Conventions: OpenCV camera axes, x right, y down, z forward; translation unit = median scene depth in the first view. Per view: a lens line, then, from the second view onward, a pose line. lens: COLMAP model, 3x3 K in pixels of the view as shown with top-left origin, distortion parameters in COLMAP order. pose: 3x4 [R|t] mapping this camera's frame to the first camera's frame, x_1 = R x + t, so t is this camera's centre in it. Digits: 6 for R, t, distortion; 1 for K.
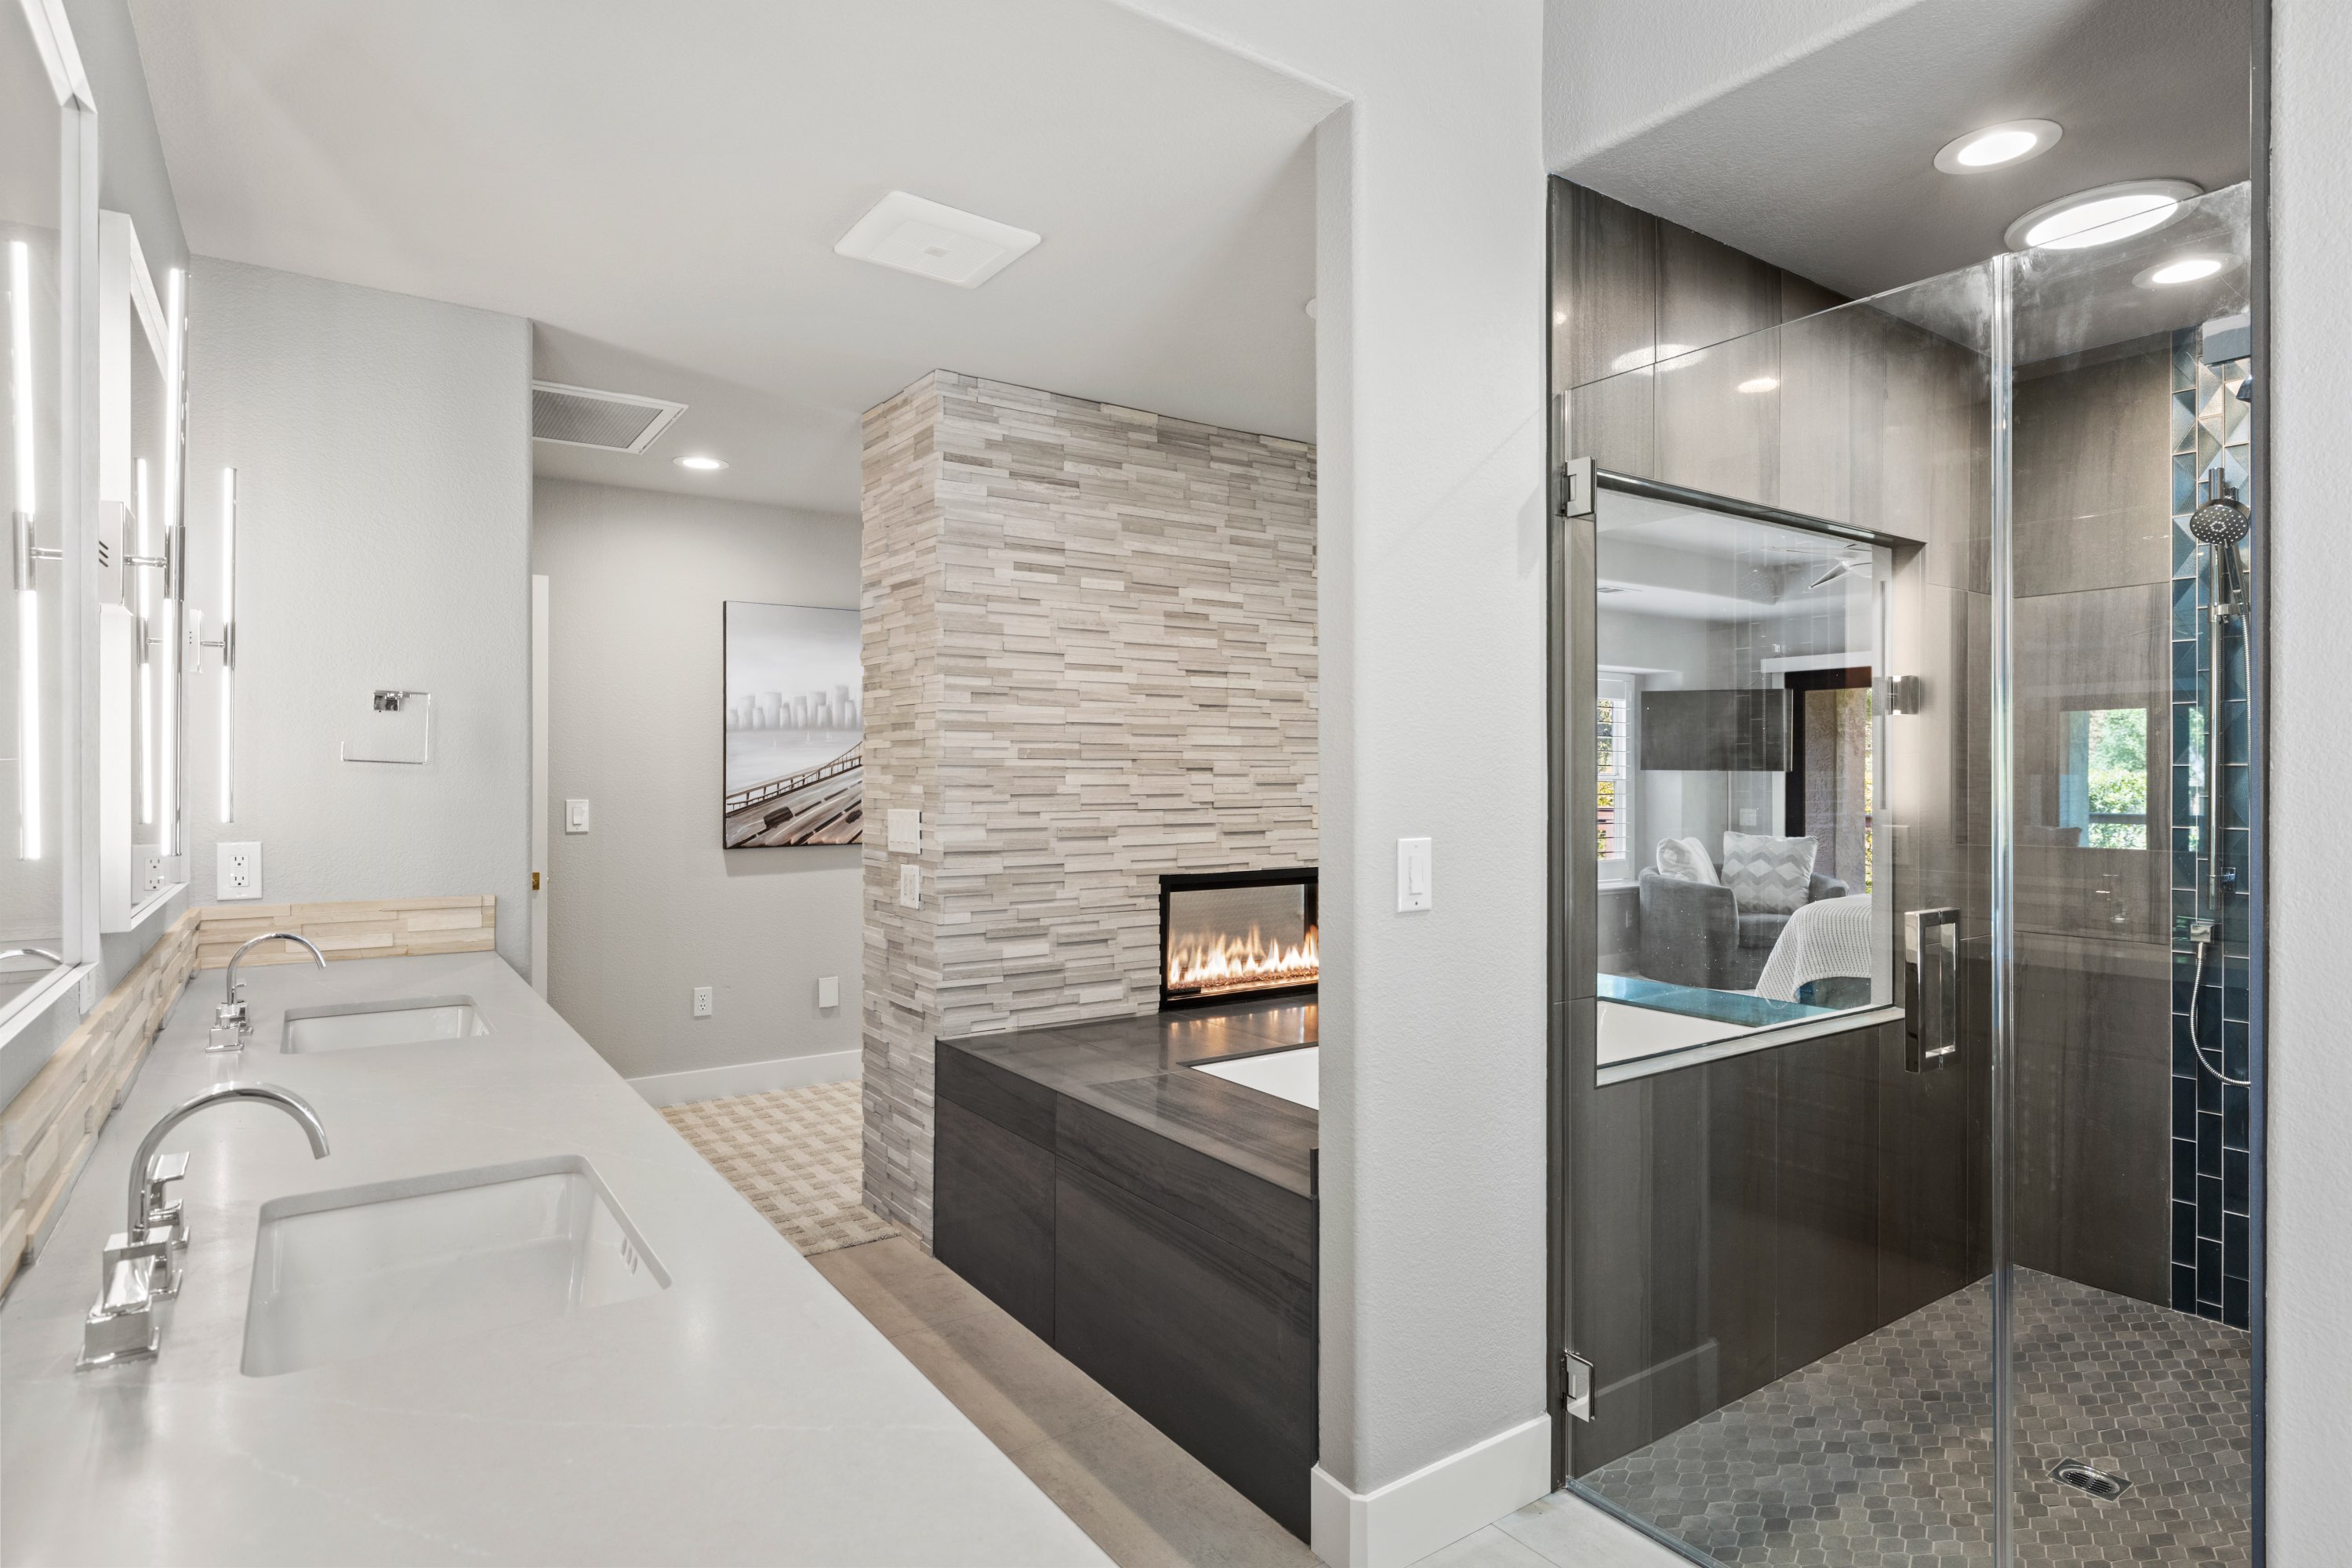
lens RADIAL K [[1244.4, 0, 1181.8], [0, 1244.4, 777.4], [0, 0, 1]] dist [0.001227, -0.001421]
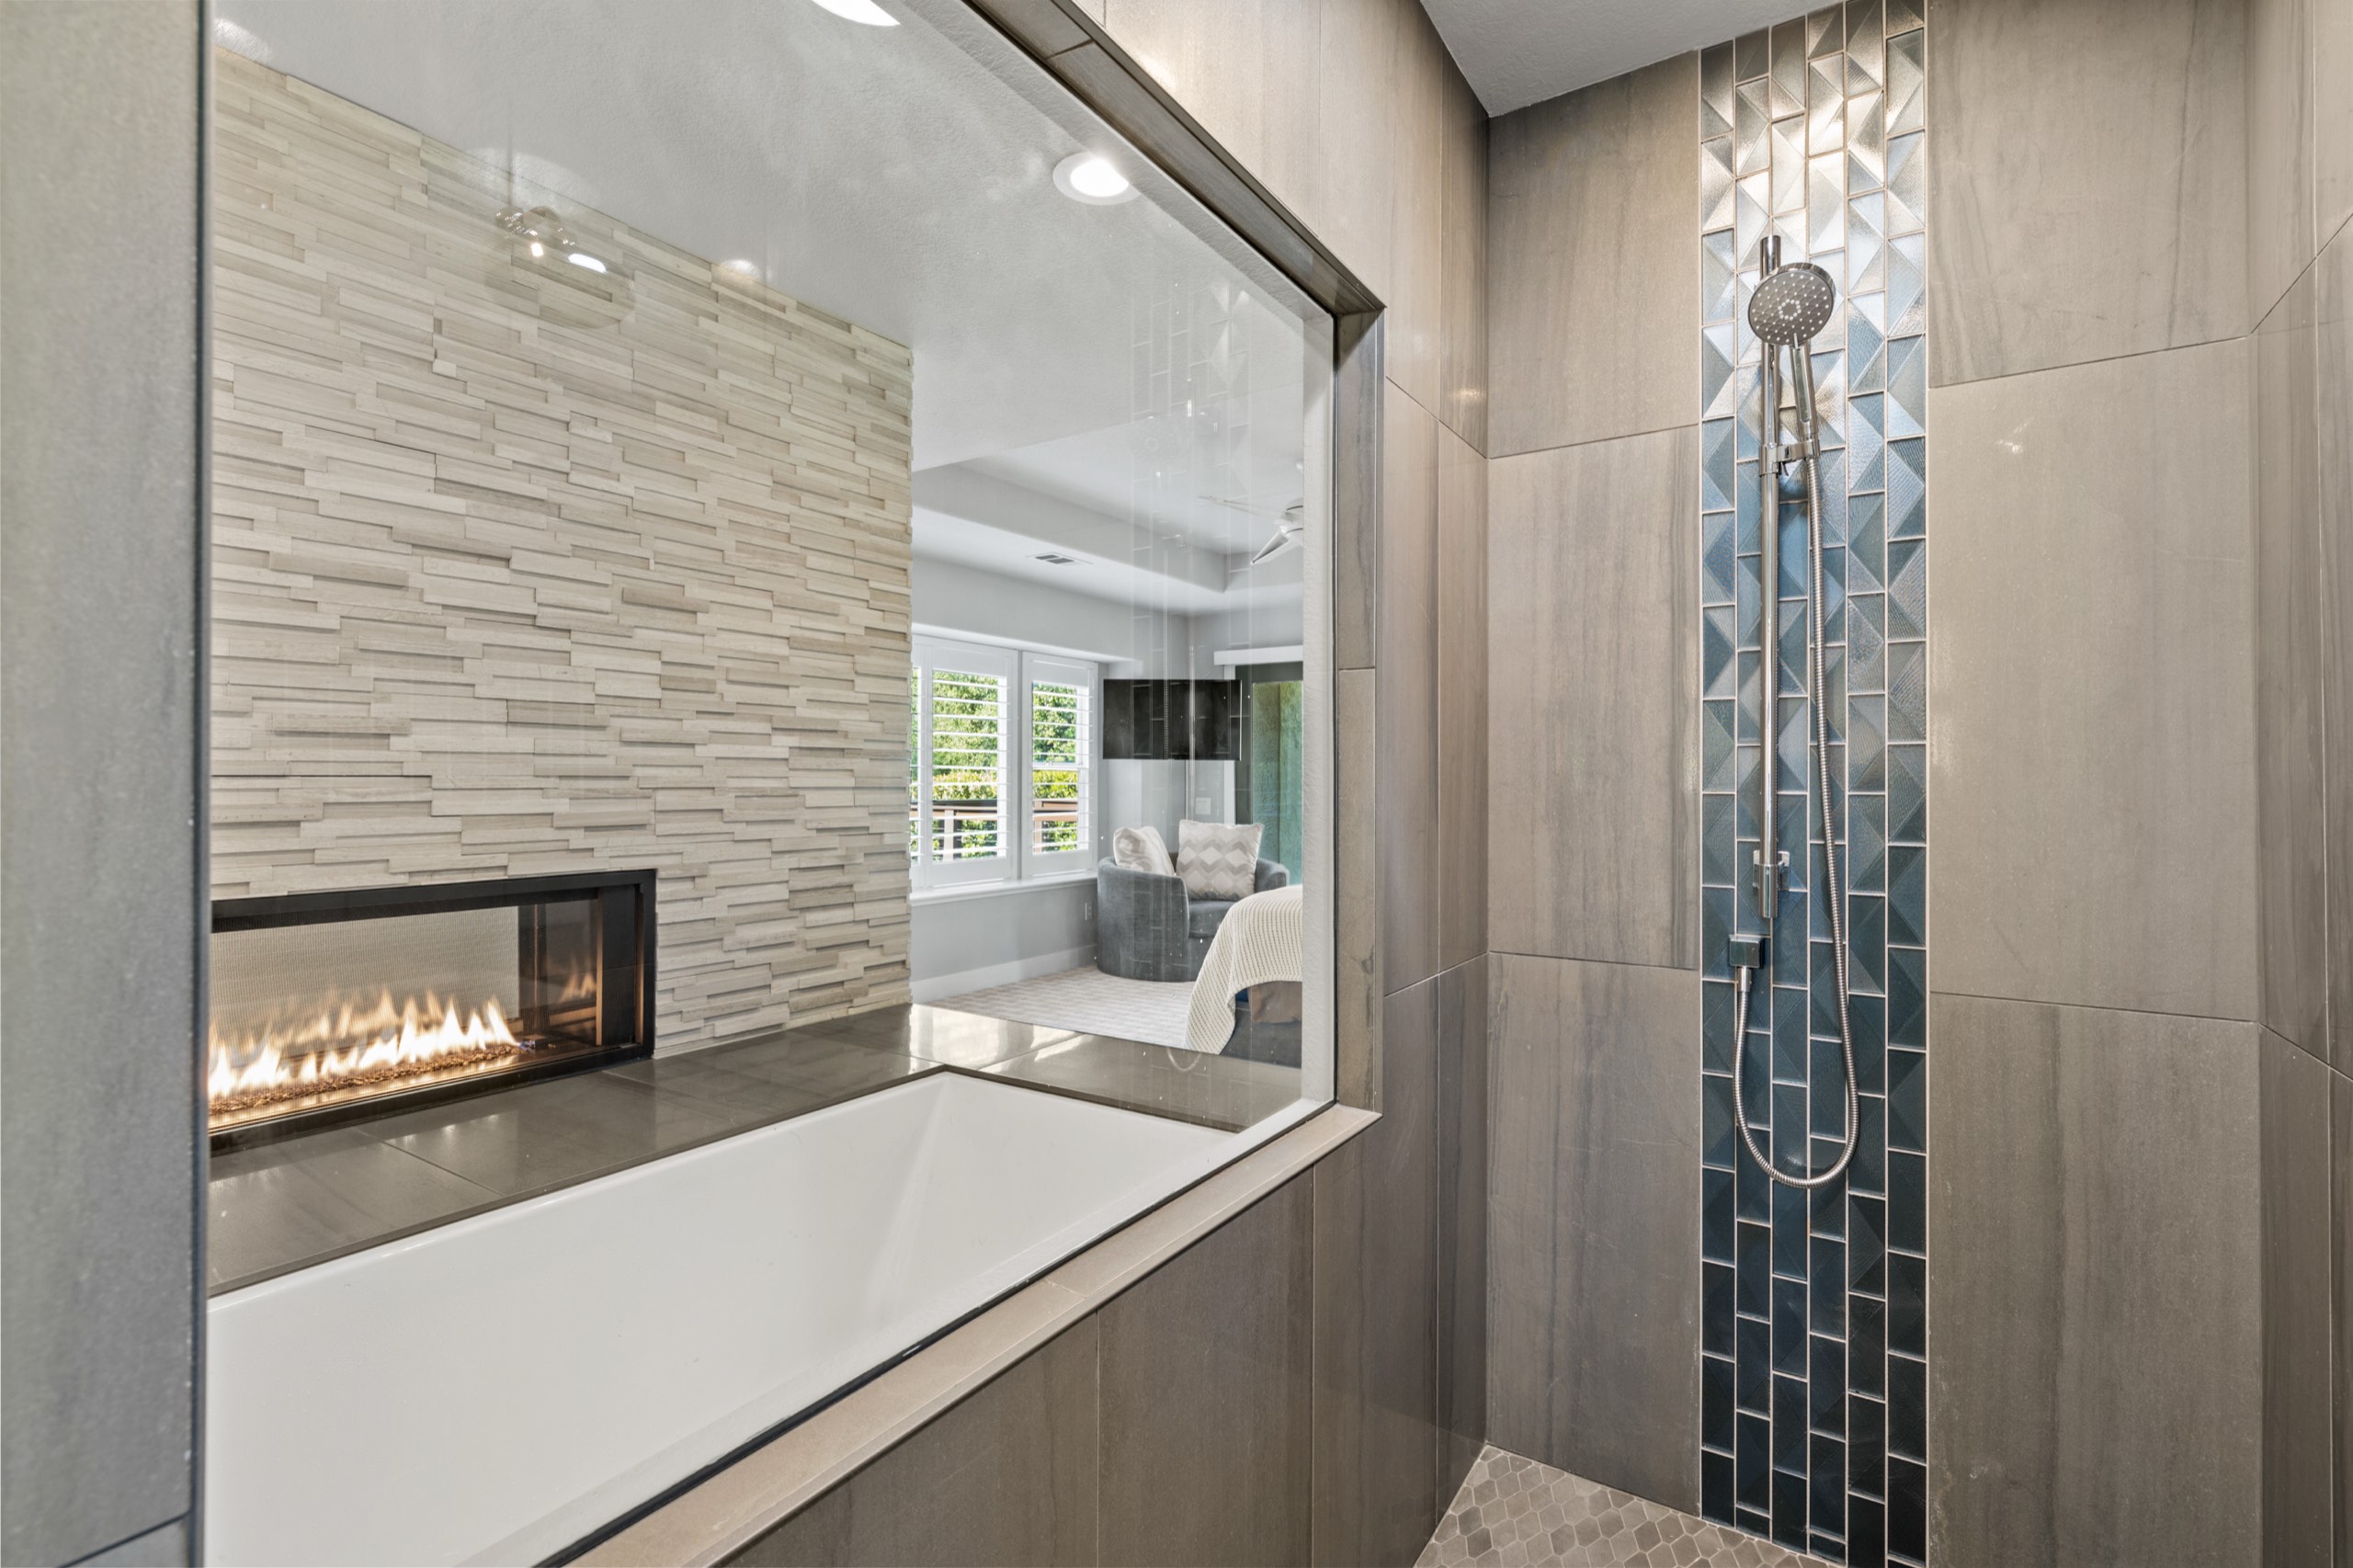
lens RADIAL K [[1104.7, 0, 1173.0], [0, 1104.7, 778.8], [0, 0, 1]] dist [-0.002687, -0.000368]
pose [[0.927868, 0.000229, 0.372908, 0.211455], [-0.000220, 1.000000, -0.000067, 0.022062], [-0.372908, -0.000020, 0.927868, 0.376306]]
